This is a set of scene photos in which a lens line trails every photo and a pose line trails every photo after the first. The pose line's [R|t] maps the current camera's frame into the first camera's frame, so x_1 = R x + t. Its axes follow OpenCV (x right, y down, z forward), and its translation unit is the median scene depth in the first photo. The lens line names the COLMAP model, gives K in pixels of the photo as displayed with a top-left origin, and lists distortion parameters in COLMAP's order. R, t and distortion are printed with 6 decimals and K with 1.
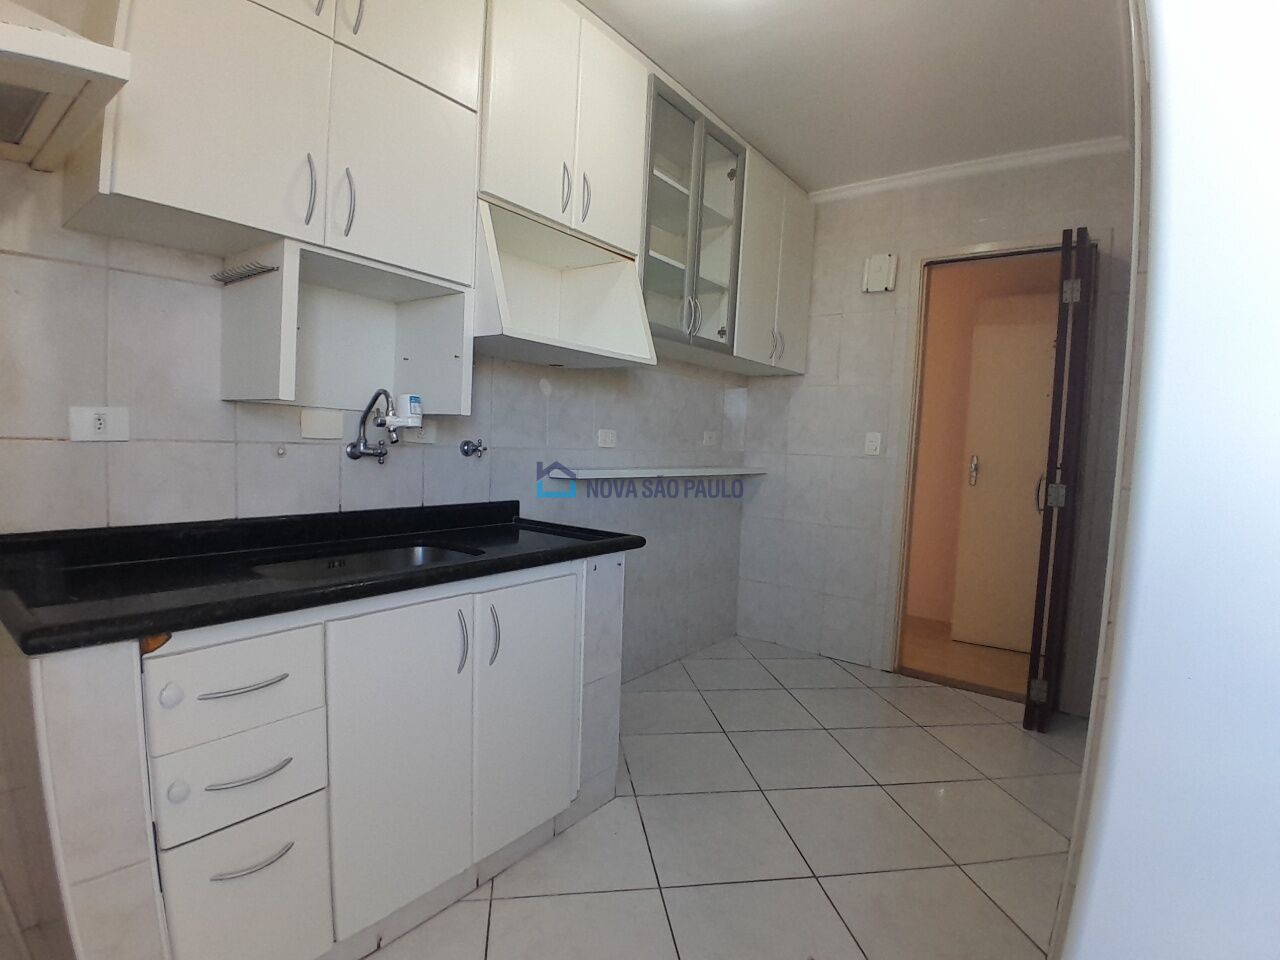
lens RADIAL K [[637.6, 0, 631.6], [0, 637.6, 489.1], [0, 0, 1]] dist [0.001453, -0.046858]
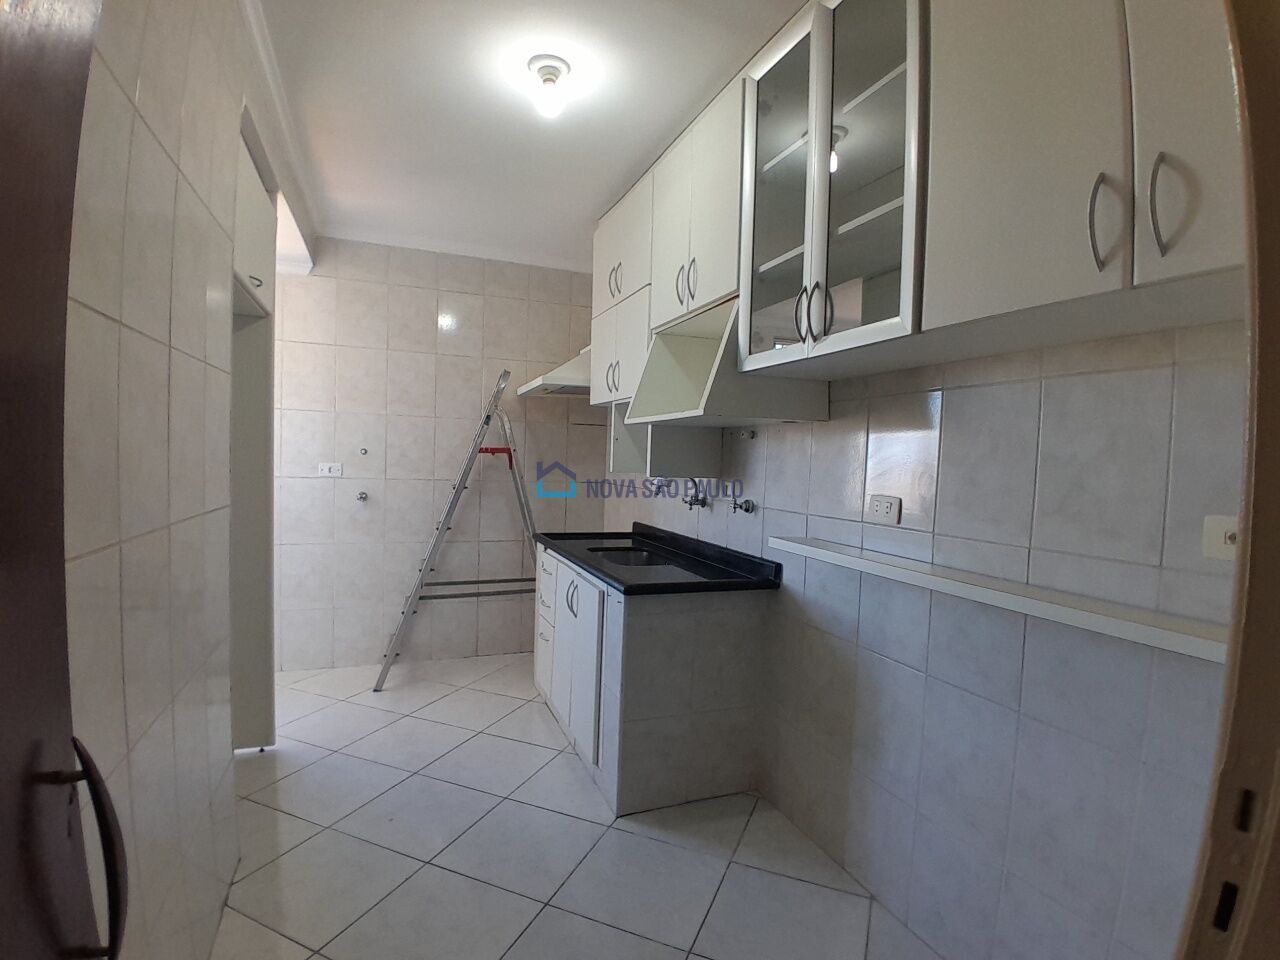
lens RADIAL K [[637.6, 0, 631.6], [0, 637.6, 489.1], [0, 0, 1]] dist [0.001453, -0.046858]
pose [[-0.522925, -0.017811, -0.852193, 0.808090], [-0.120548, 0.991278, 0.053254, -0.125258], [0.843811, 0.130578, -0.520511, 1.351134]]
